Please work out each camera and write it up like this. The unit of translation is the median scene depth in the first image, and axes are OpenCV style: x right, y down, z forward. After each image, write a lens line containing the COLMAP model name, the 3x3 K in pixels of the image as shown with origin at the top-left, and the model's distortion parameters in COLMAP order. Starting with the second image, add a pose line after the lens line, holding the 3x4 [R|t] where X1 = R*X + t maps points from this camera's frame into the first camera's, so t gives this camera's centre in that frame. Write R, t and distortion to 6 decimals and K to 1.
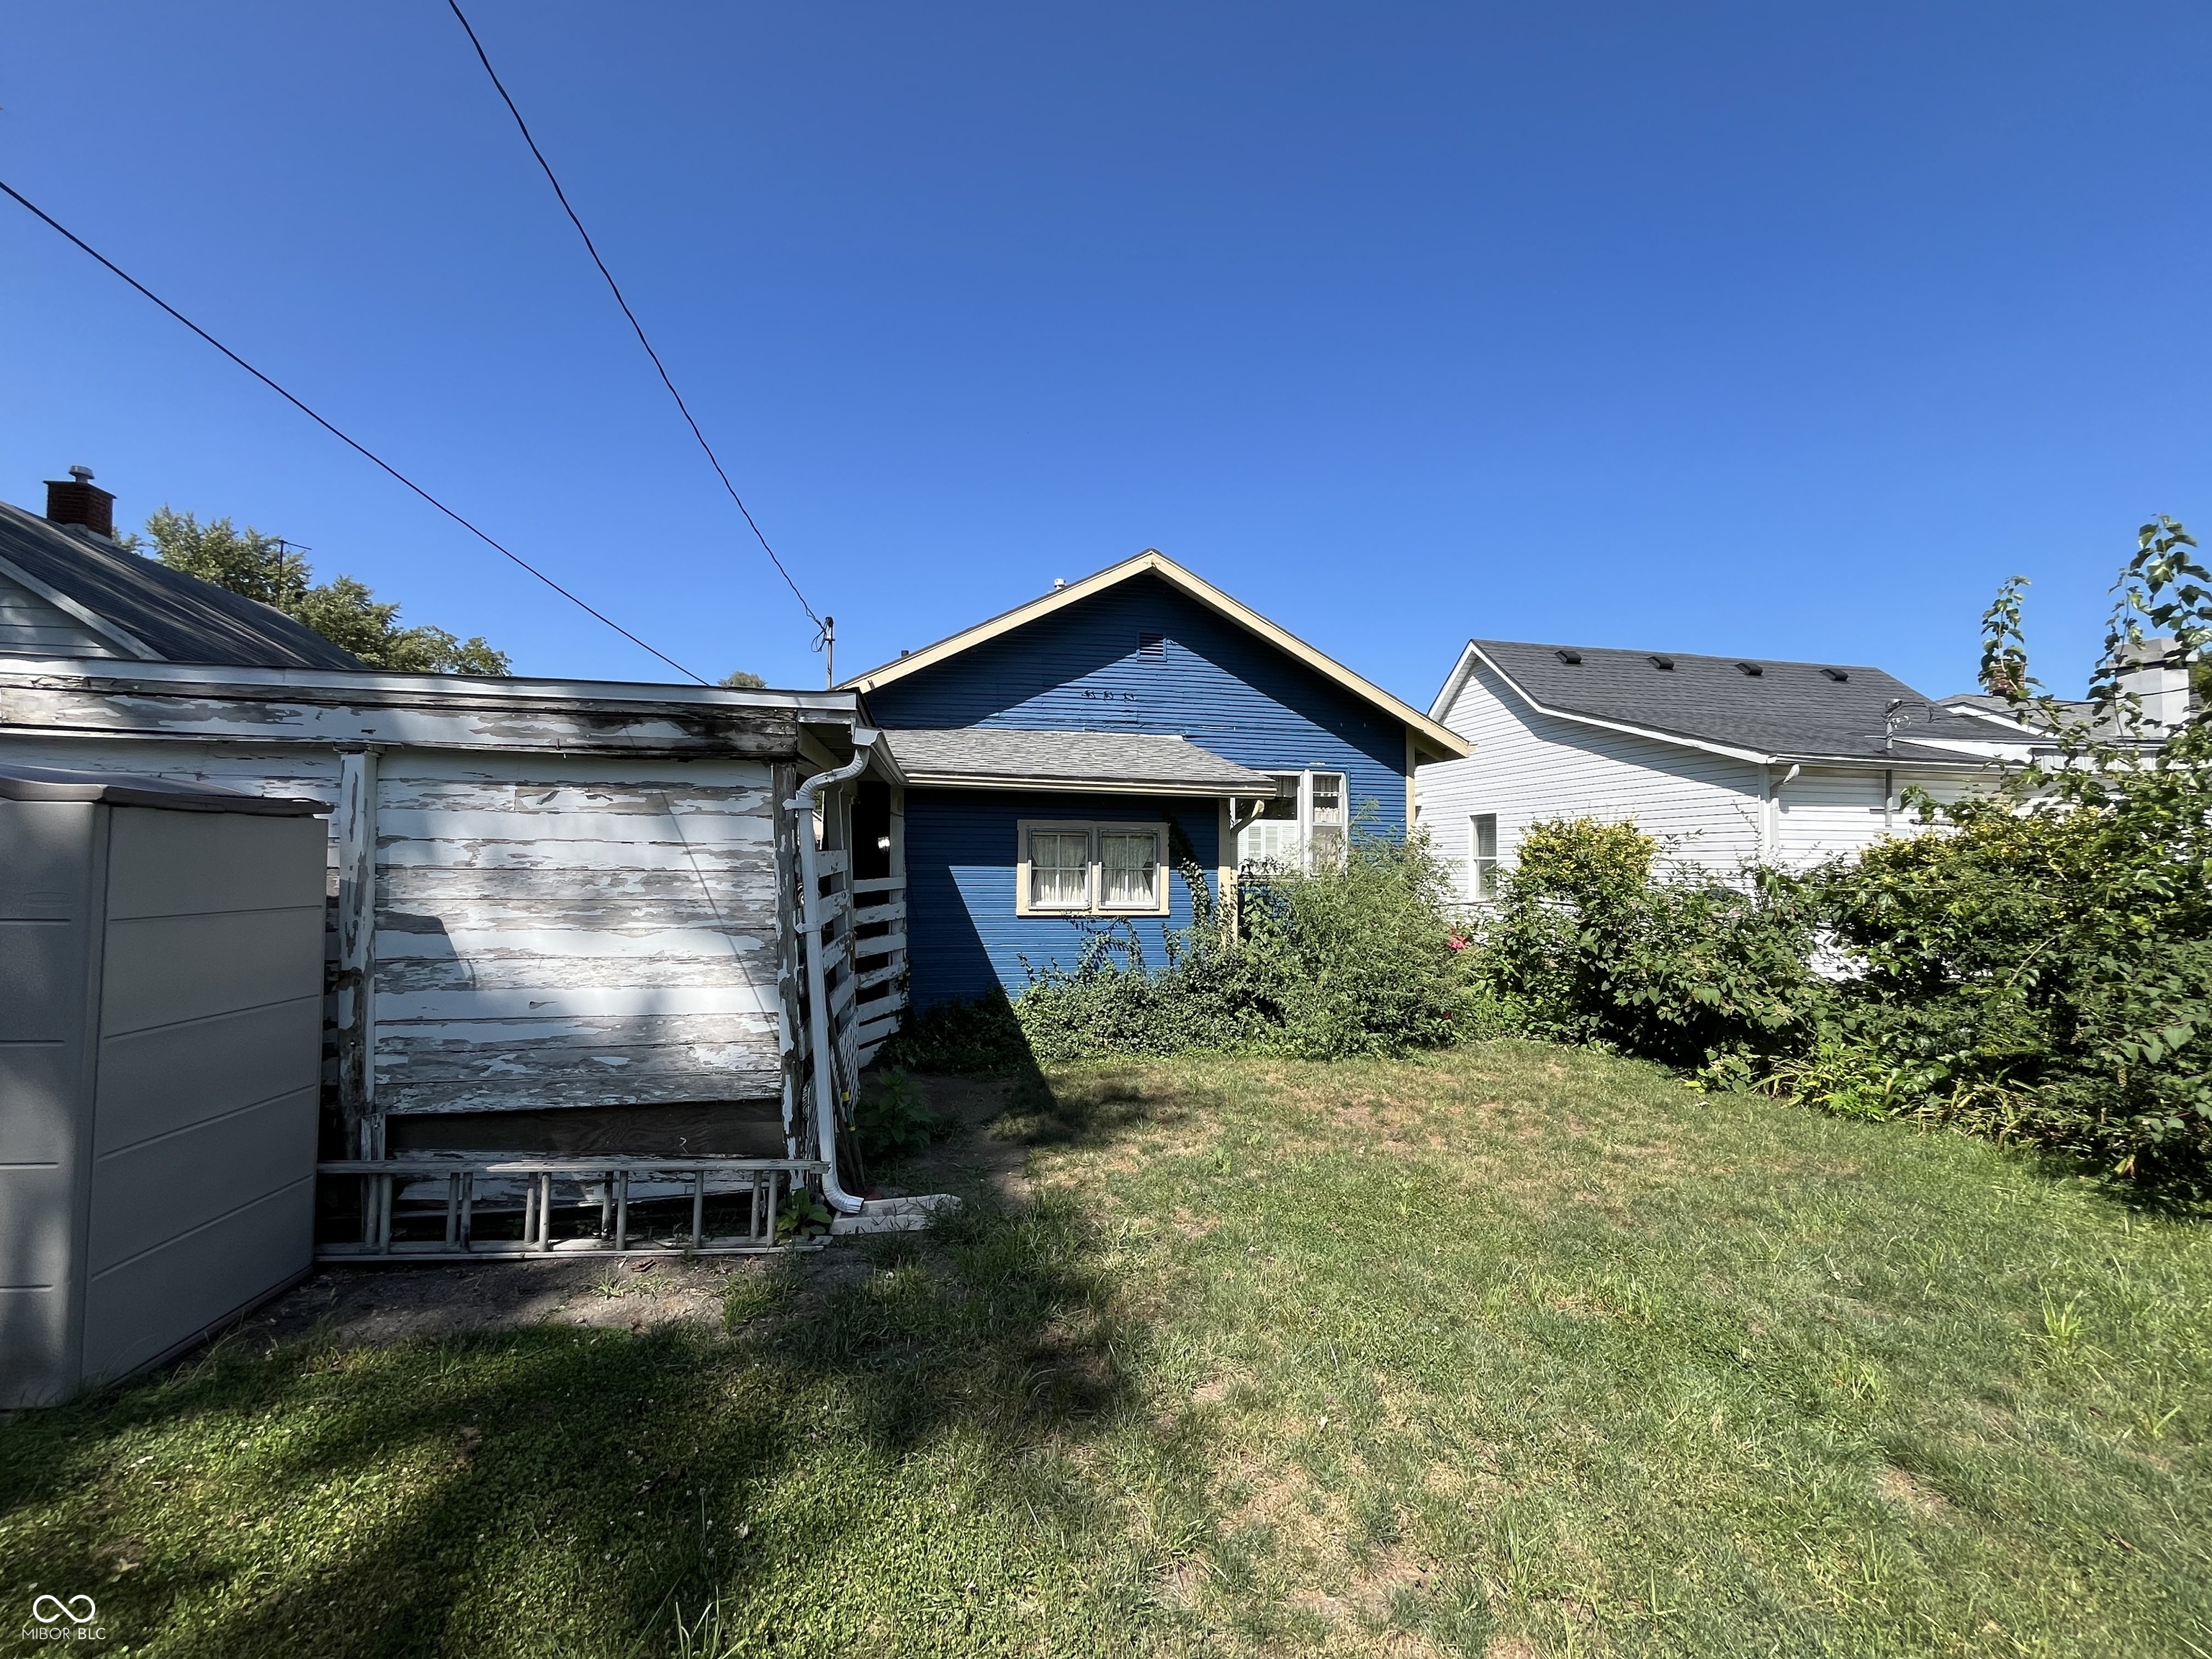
lens RADIAL K [[892.0, 0, 1103.5], [0, 892.0, 829.7], [0, 0, 1]] dist [-0.002383, -0.000236]
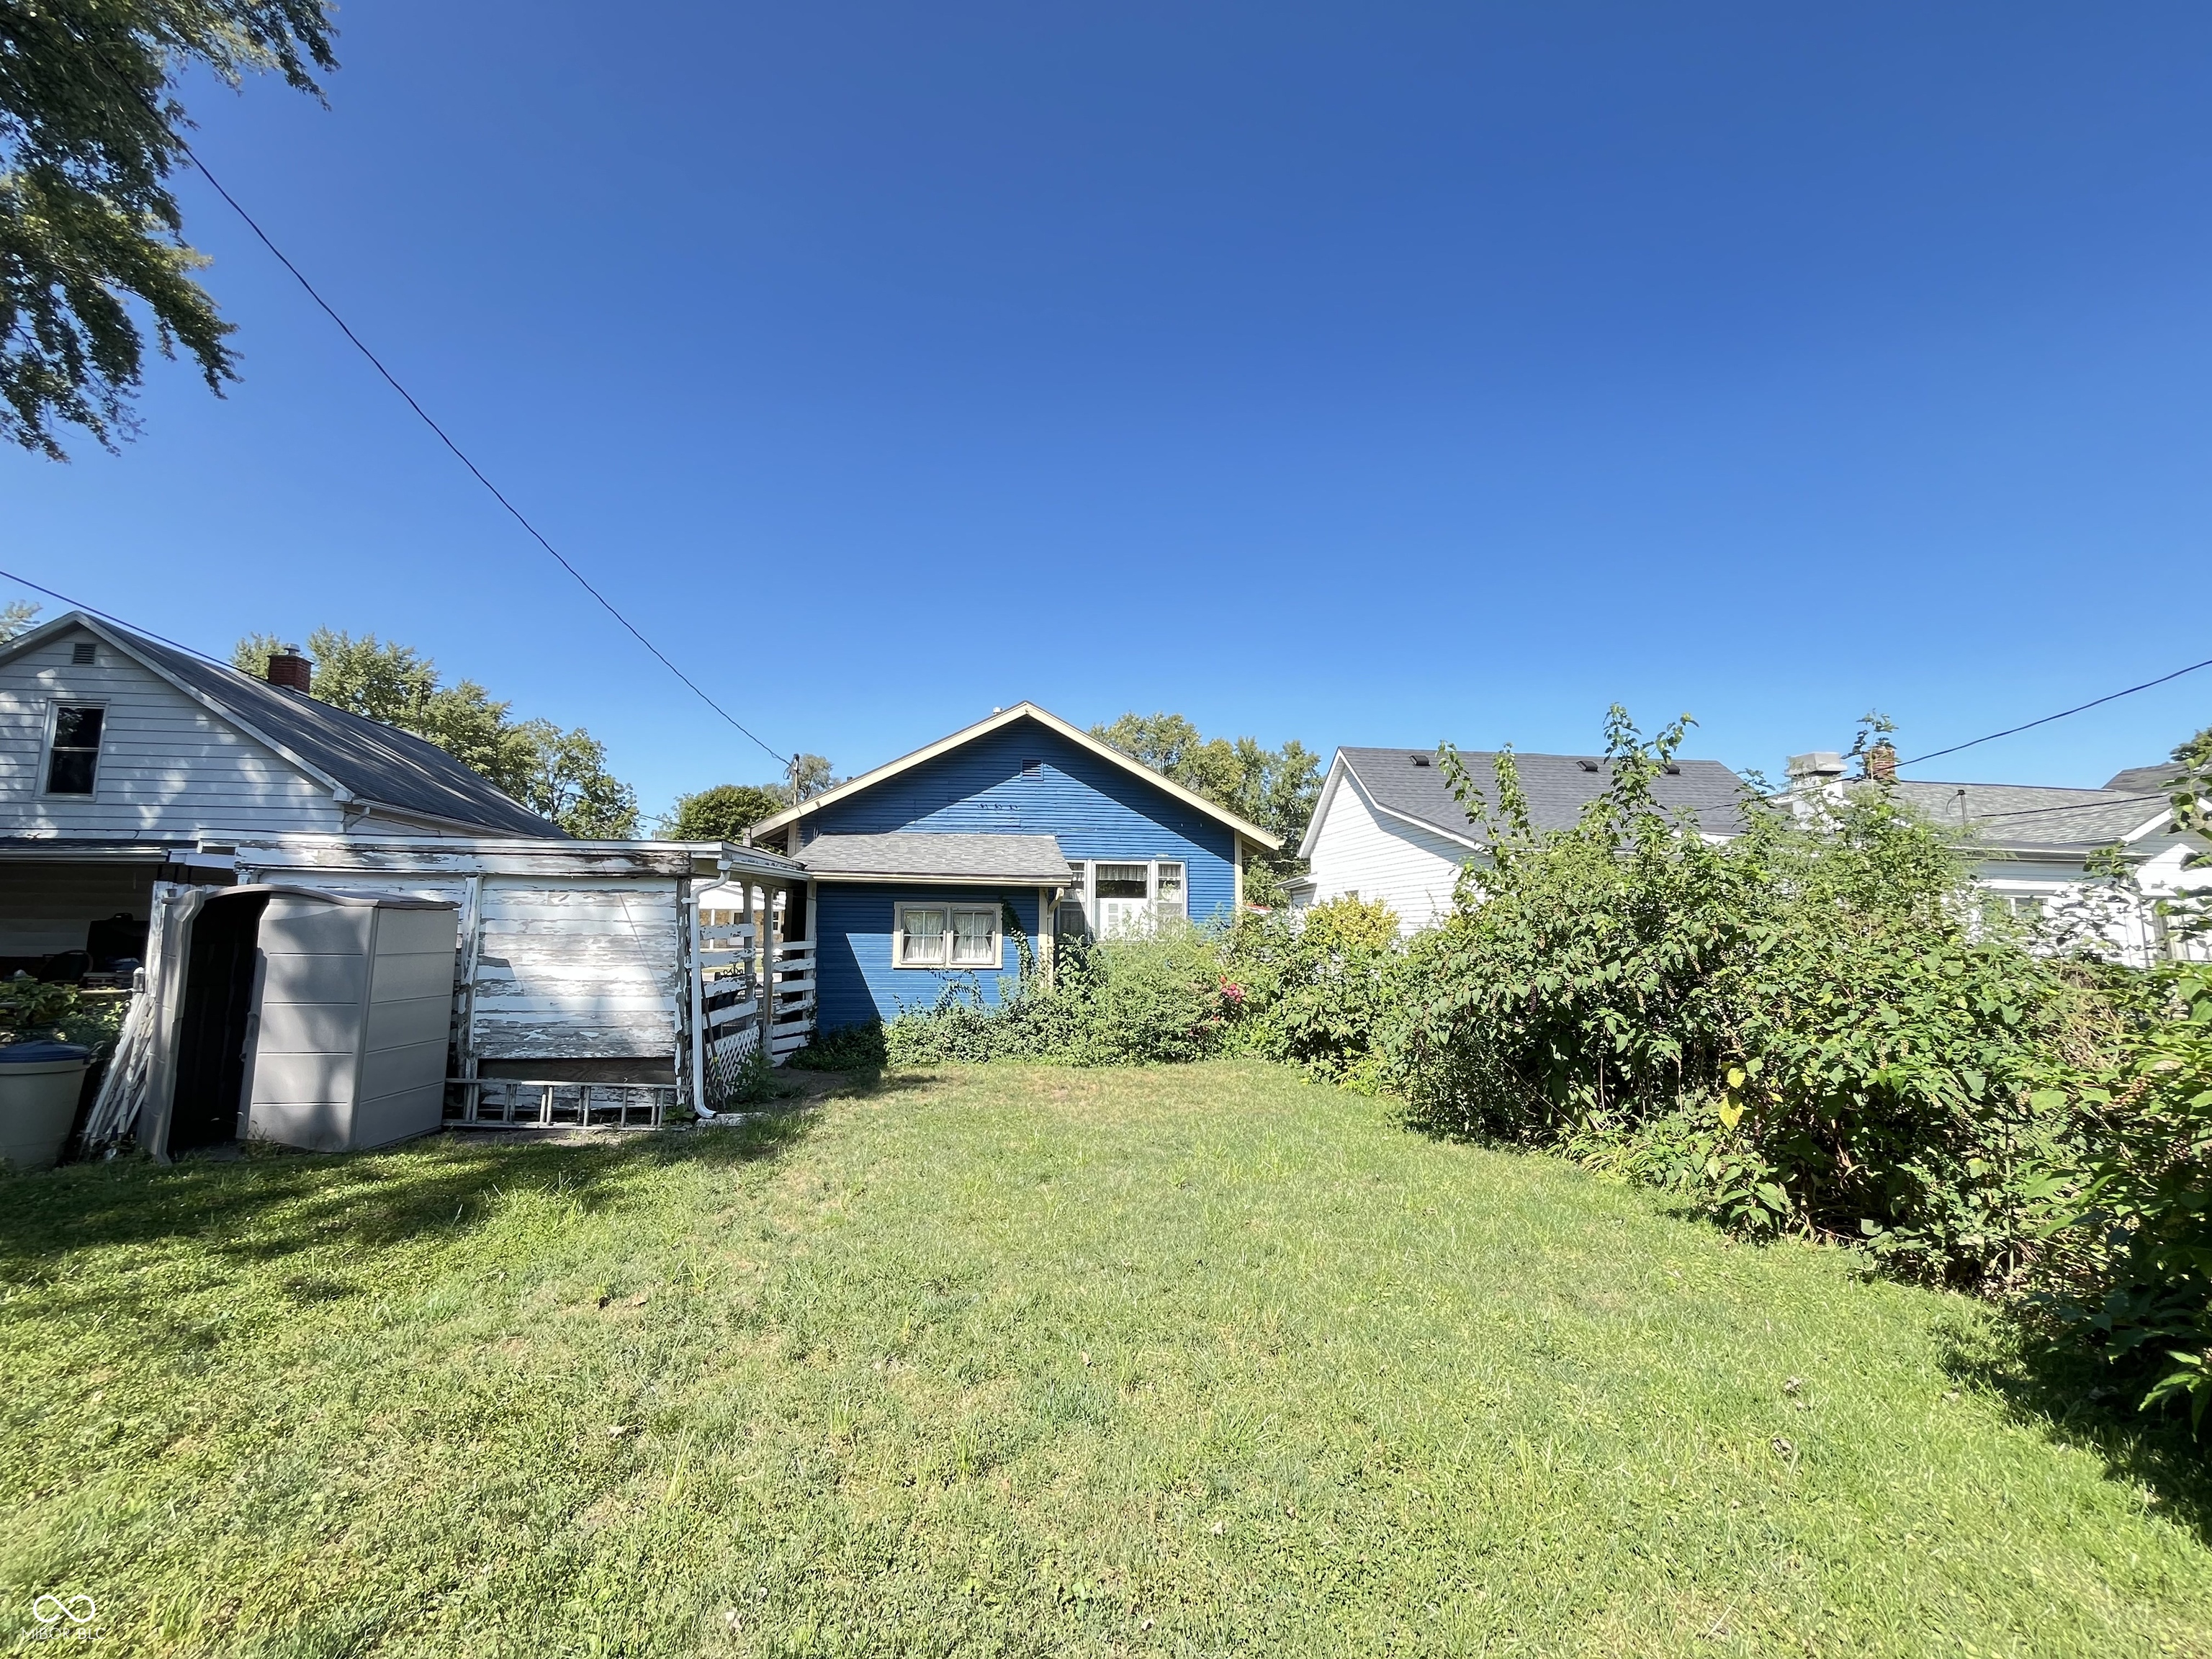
lens RADIAL K [[892.0, 0, 1106.3], [0, 892.0, 830.5], [0, 0, 1]] dist [-0.002383, -0.000236]
pose [[0.997206, -0.008996, -0.074157, 0.370560], [0.003397, 0.997157, -0.075277, -0.017046], [0.074623, 0.074815, 0.994401, -0.453050]]
